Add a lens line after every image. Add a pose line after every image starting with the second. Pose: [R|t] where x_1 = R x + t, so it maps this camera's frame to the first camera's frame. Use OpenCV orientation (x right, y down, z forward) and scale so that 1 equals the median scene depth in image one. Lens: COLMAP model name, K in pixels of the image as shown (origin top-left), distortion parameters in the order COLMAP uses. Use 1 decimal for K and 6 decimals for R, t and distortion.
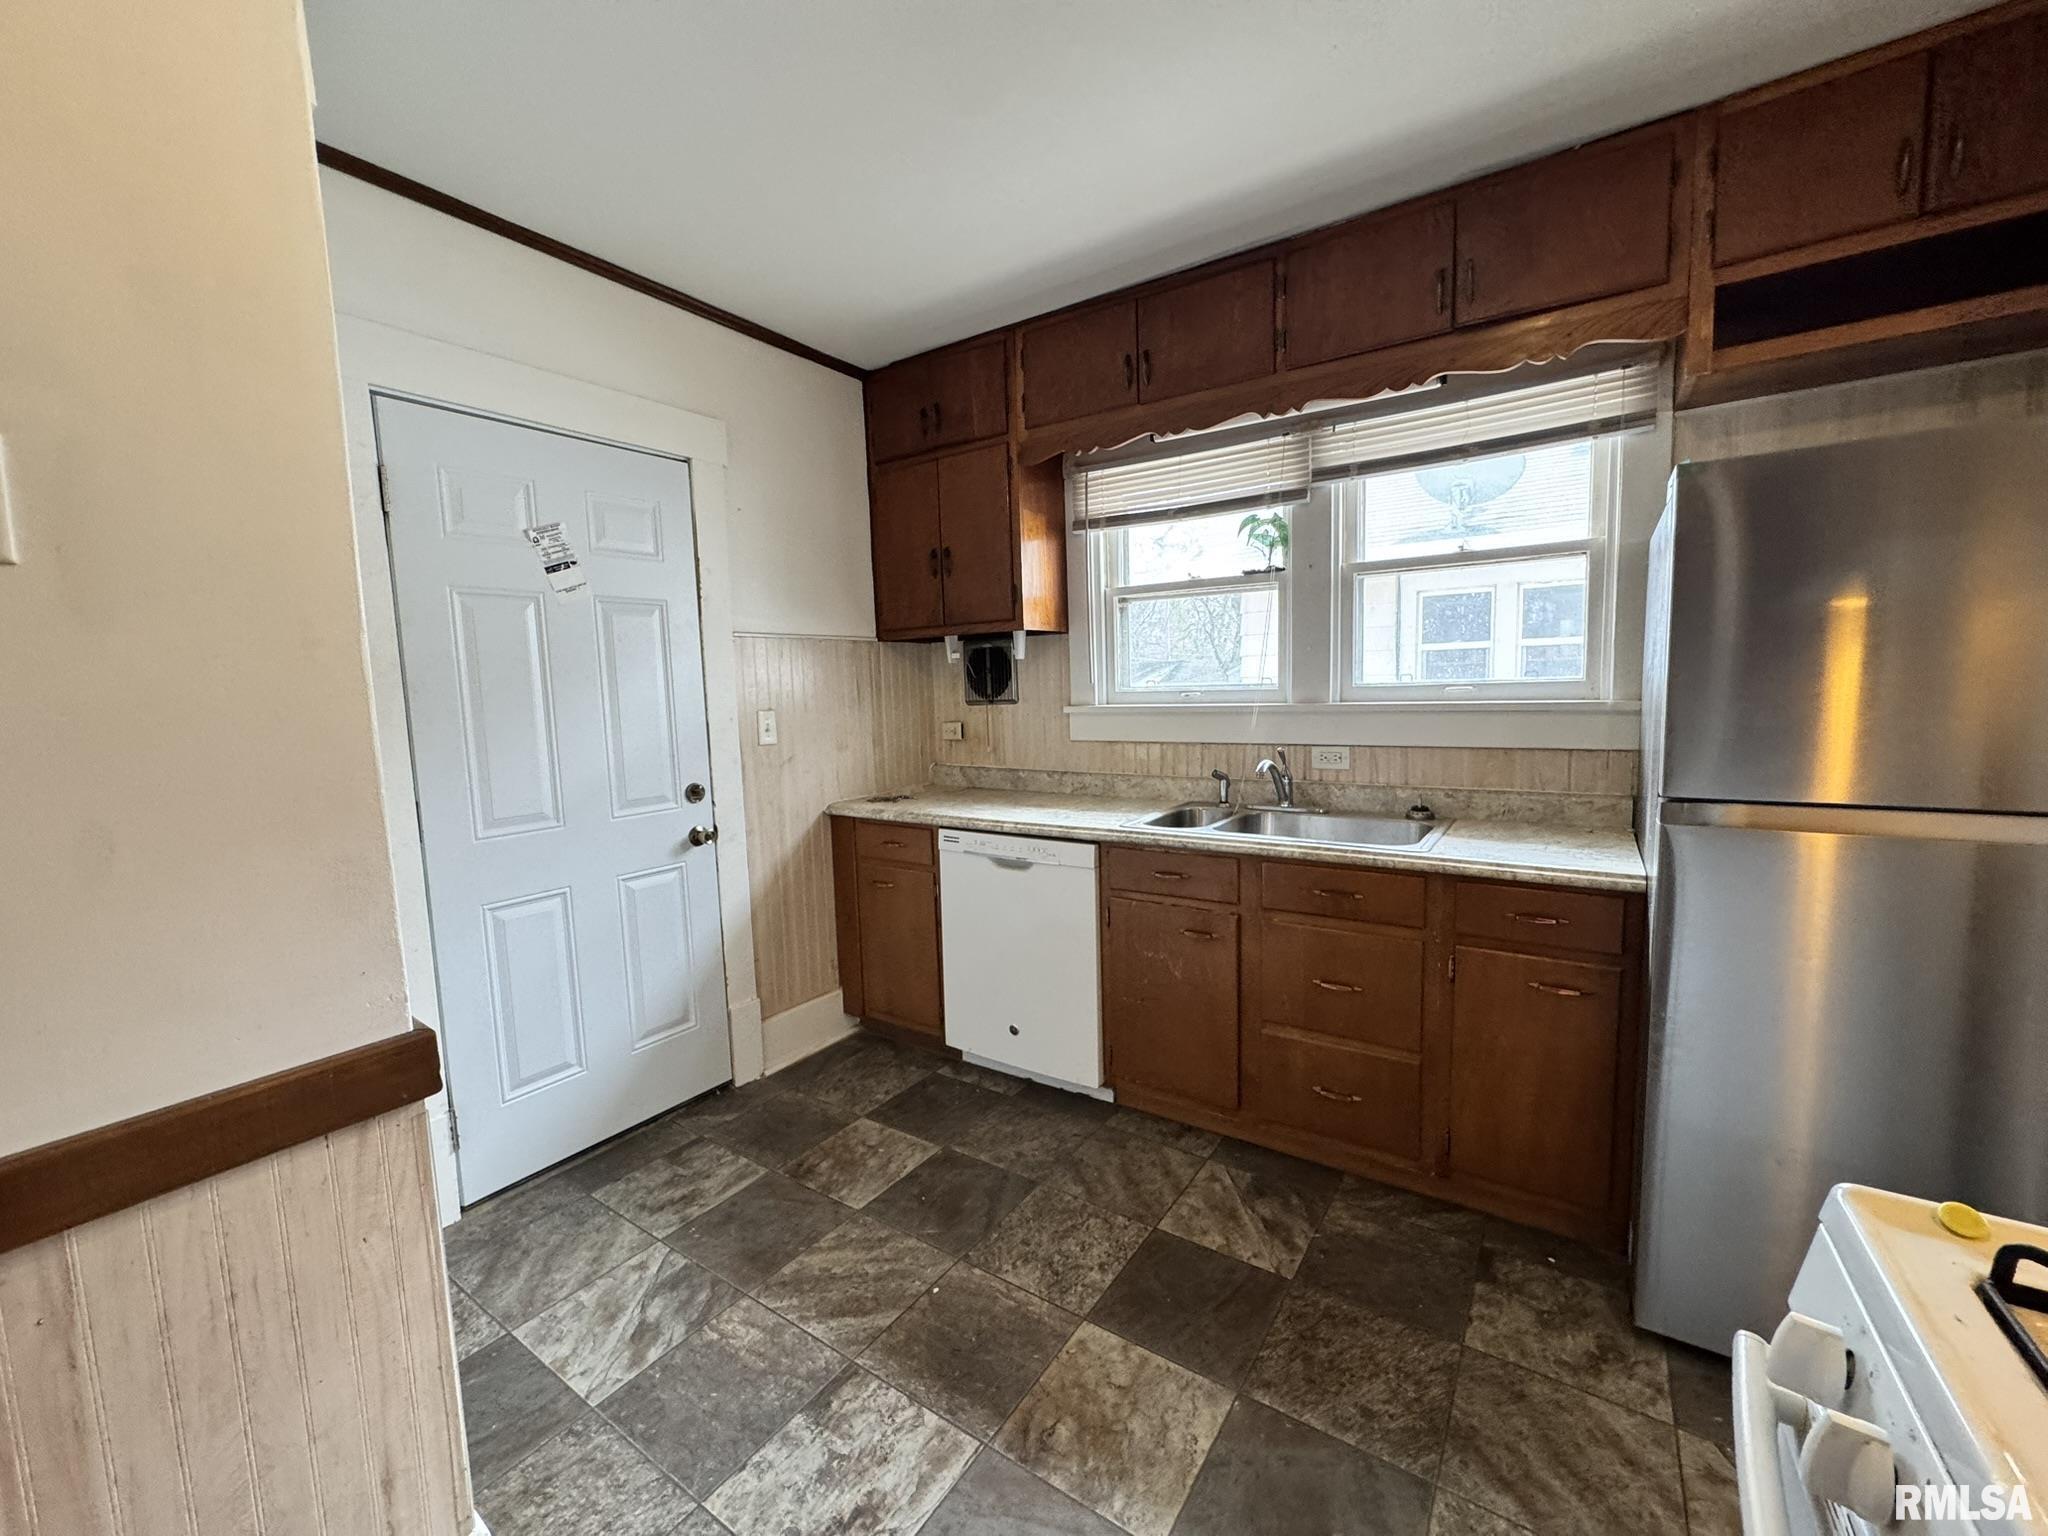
lens RADIAL K [[820.3, 0, 1023.5], [0, 820.3, 762.9], [0, 0, 1]] dist [-0.003203, 0.000967]
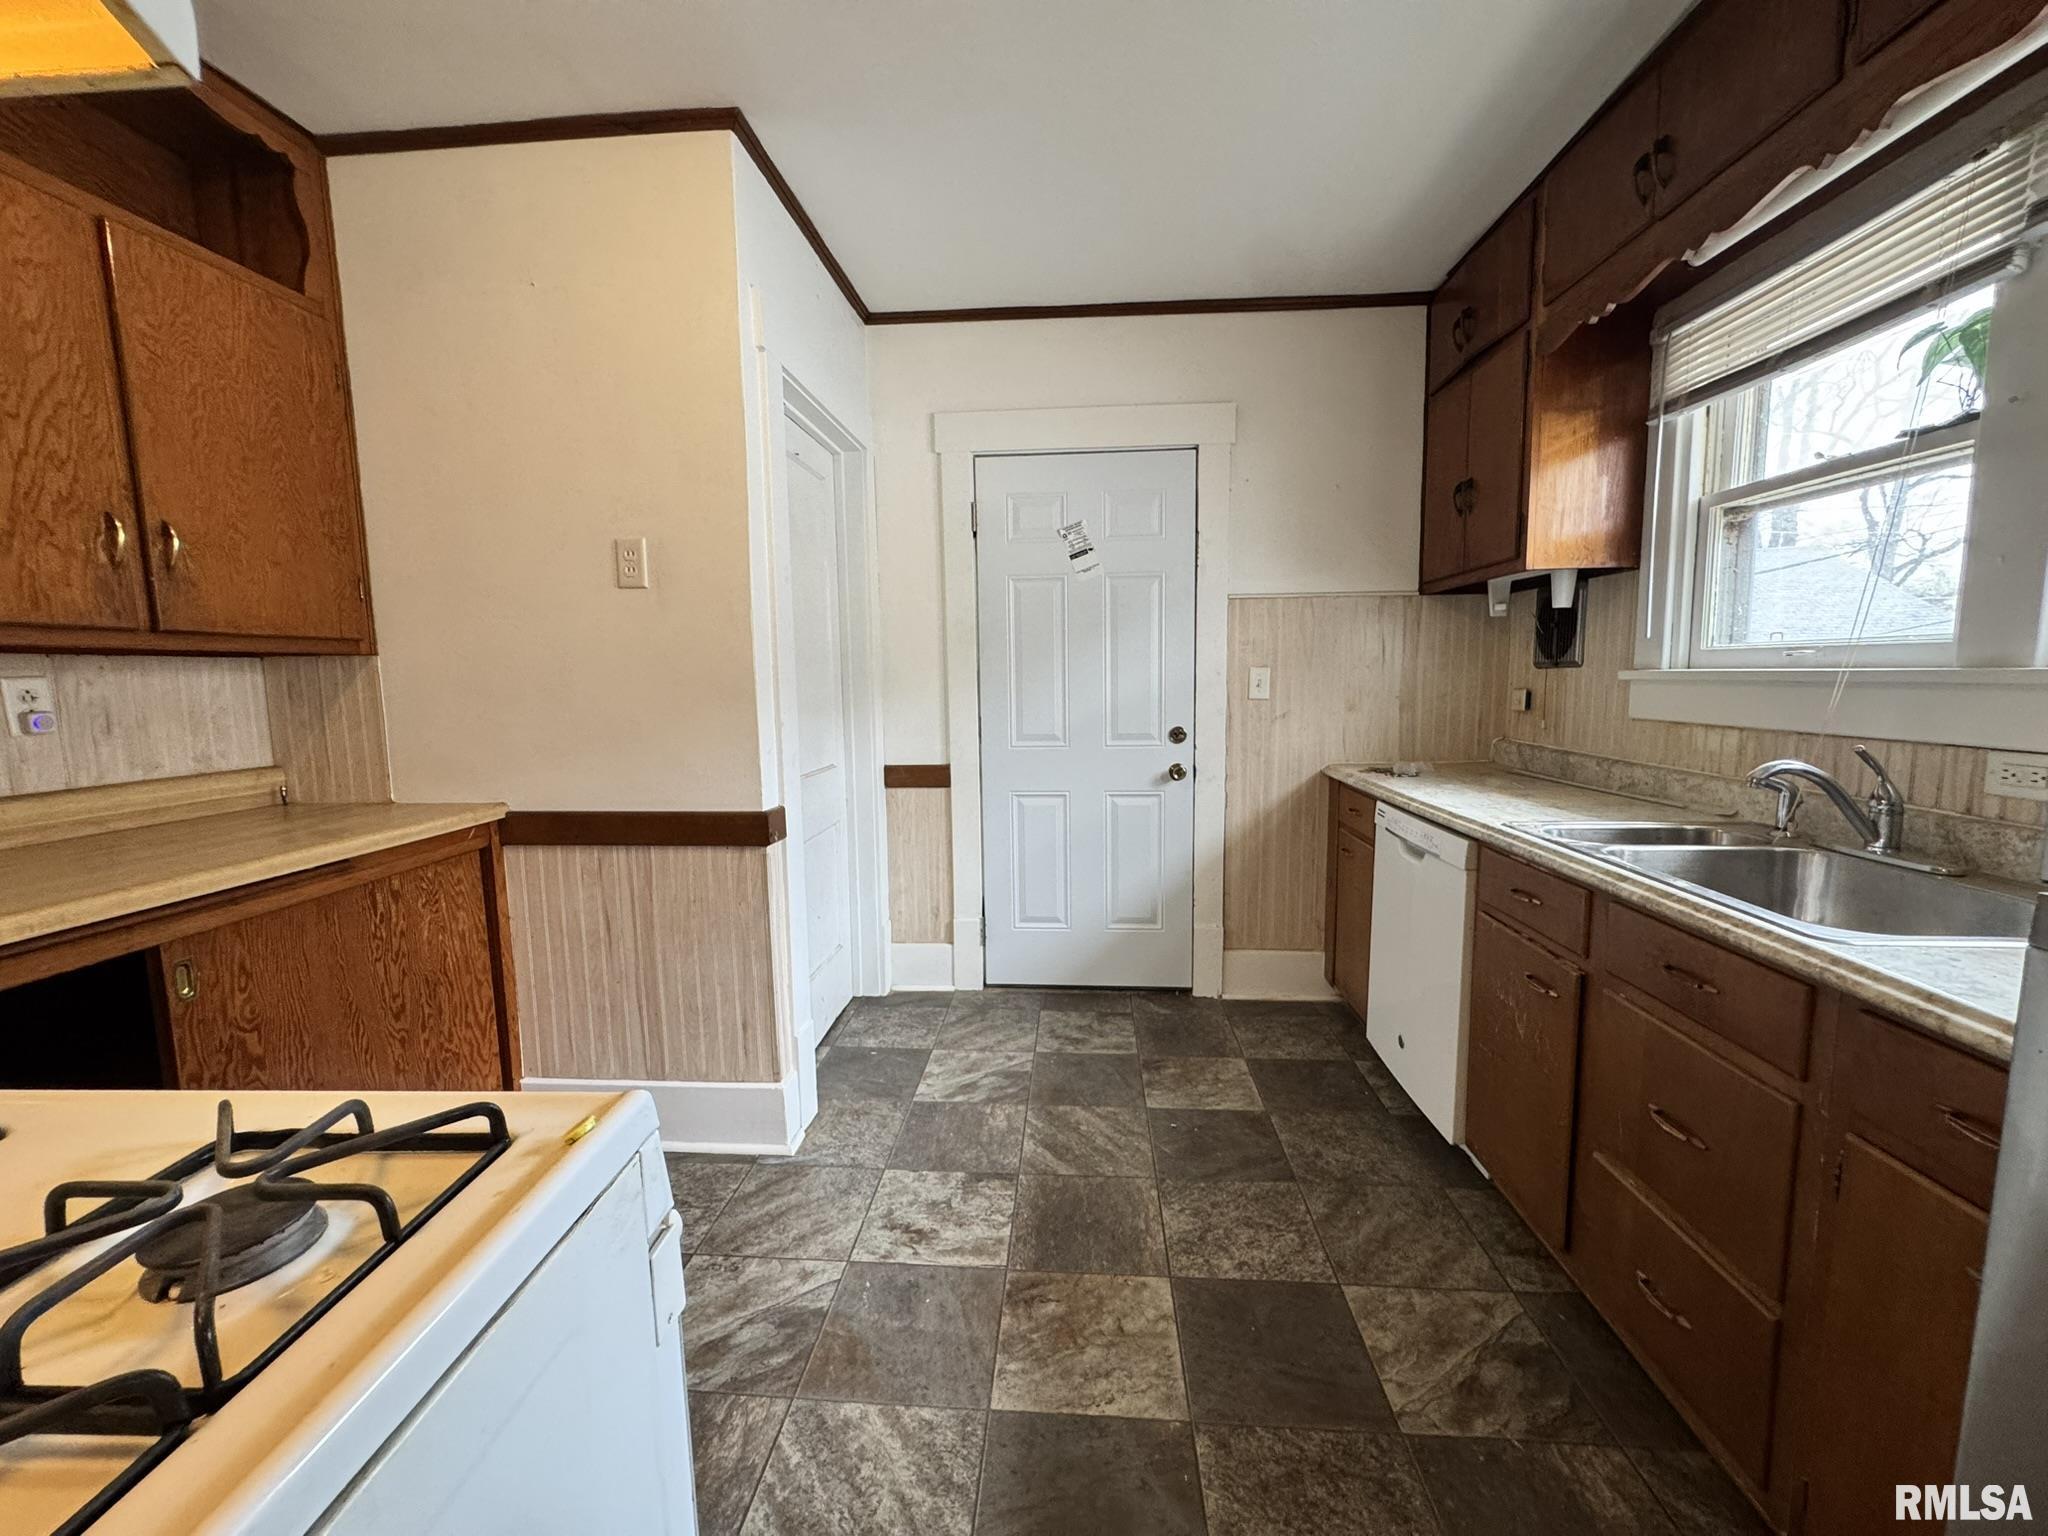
lens RADIAL K [[820.3, 0, 1022.7], [0, 820.3, 763.2], [0, 0, 1]] dist [-0.003203, 0.000967]
pose [[0.501675, 0.116987, -0.857109, 0.517413], [-0.087705, 0.992586, 0.084143, -0.002323], [0.860599, 0.032960, 0.508216, 0.221066]]
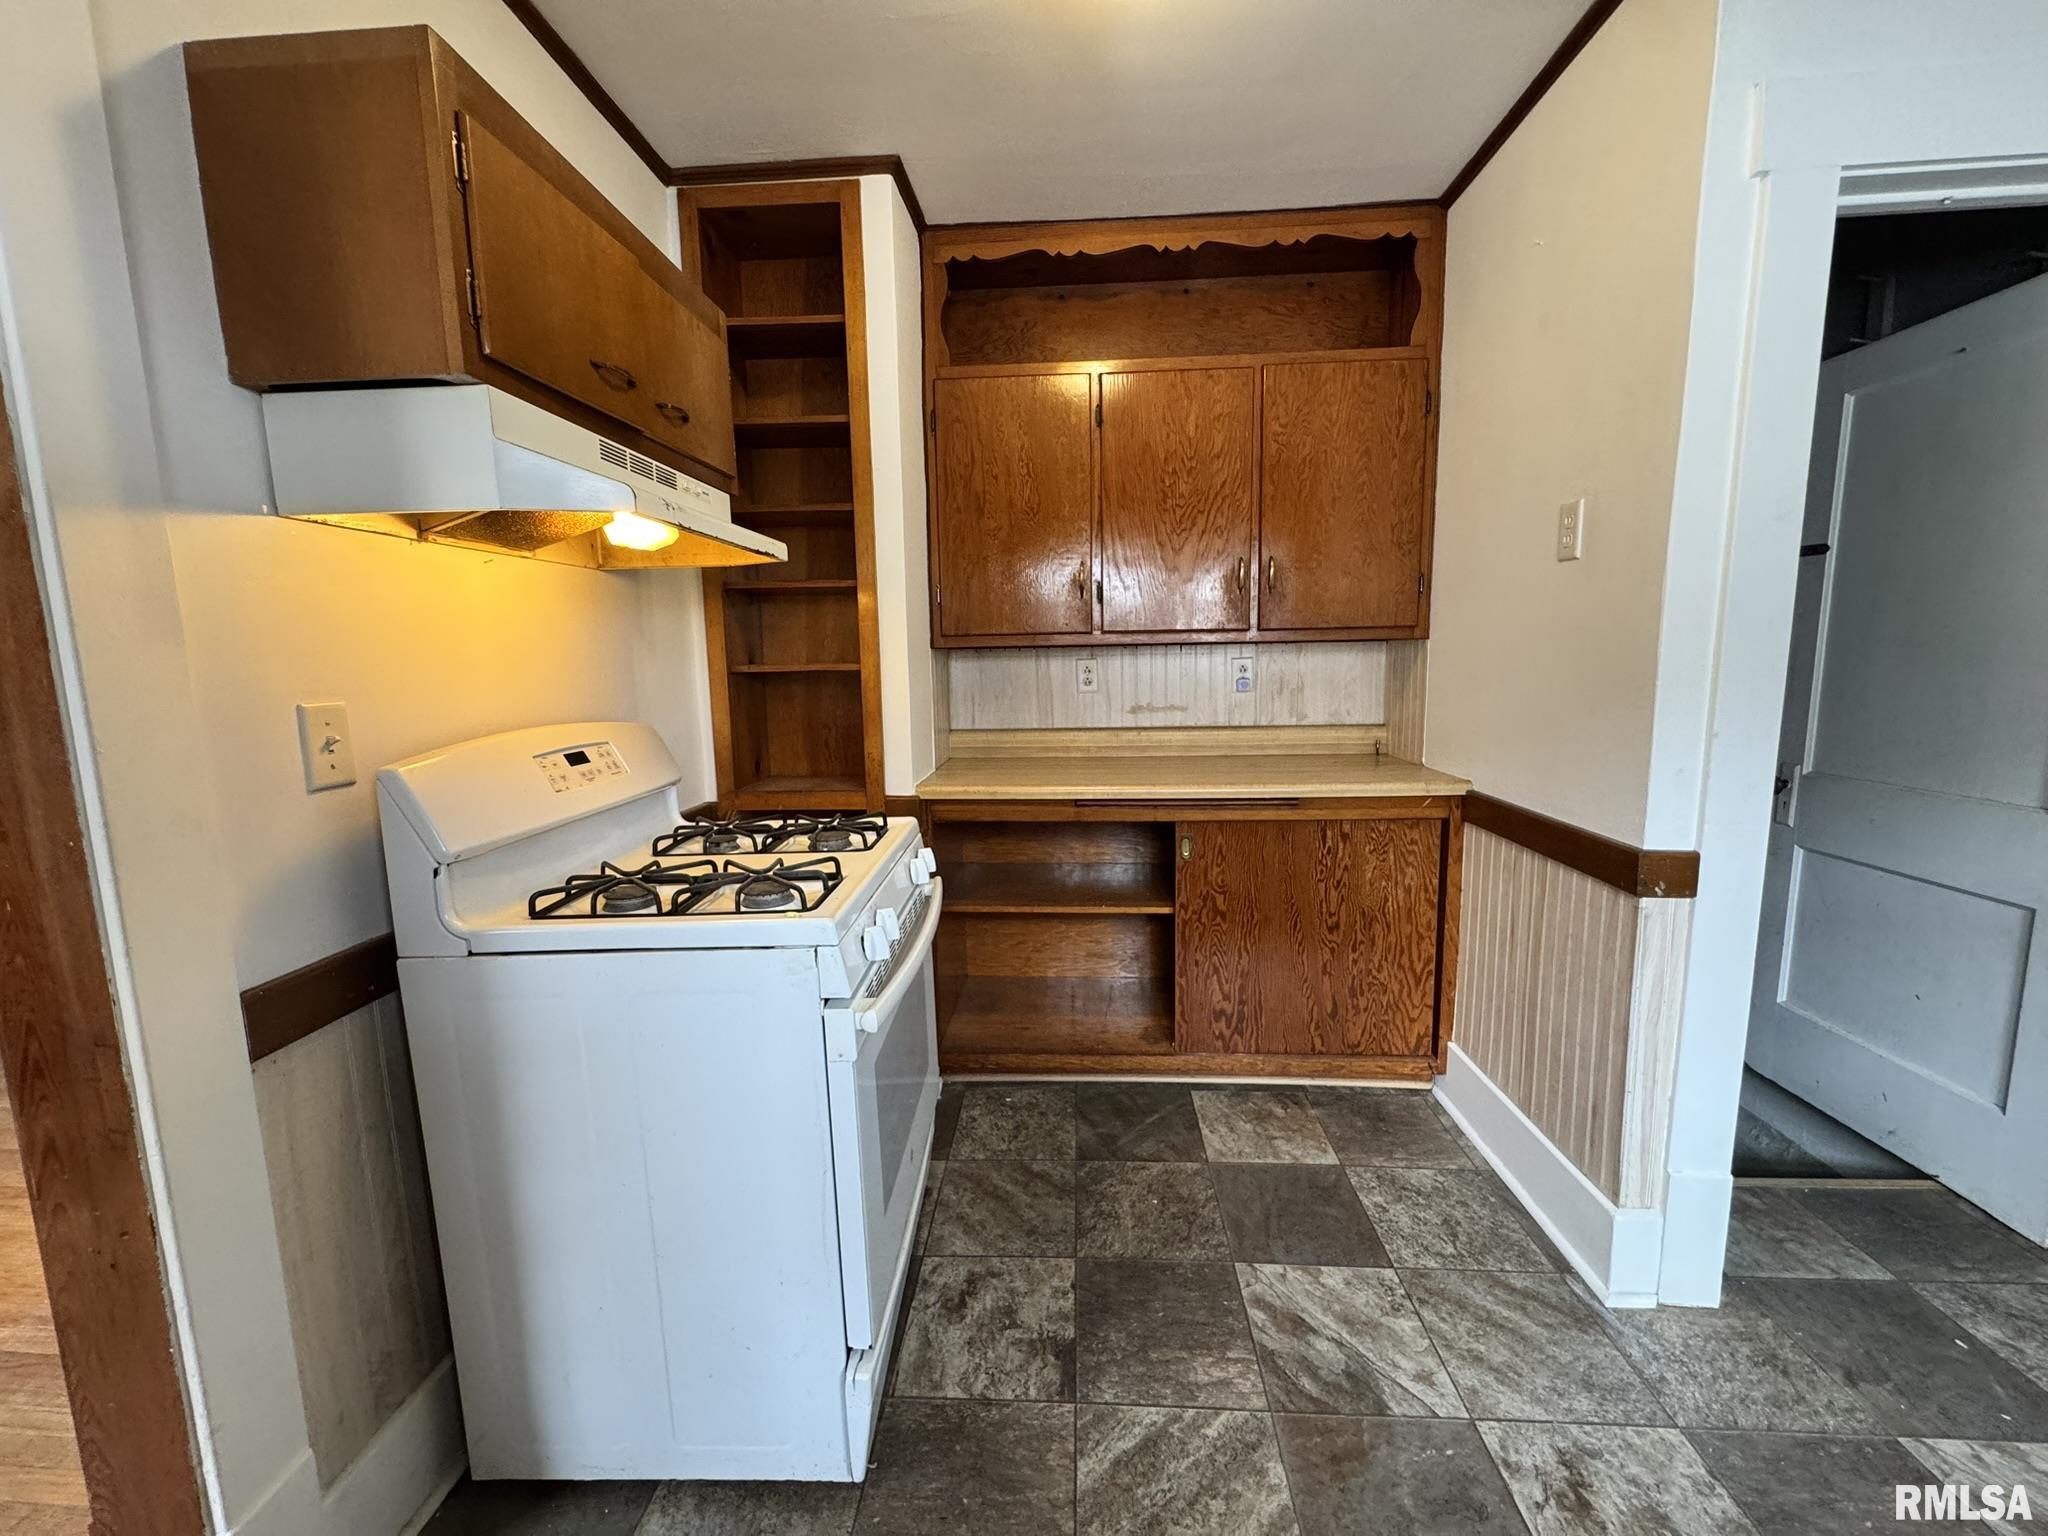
lens RADIAL K [[820.3, 0, 1025.0], [0, 820.3, 765.3], [0, 0, 1]] dist [-0.003203, 0.000967]
pose [[-0.858592, 0.113669, -0.499899, 0.297270], [-0.006703, 0.972537, 0.232651, -0.094568], [0.512616, 0.203103, -0.834251, 0.931373]]
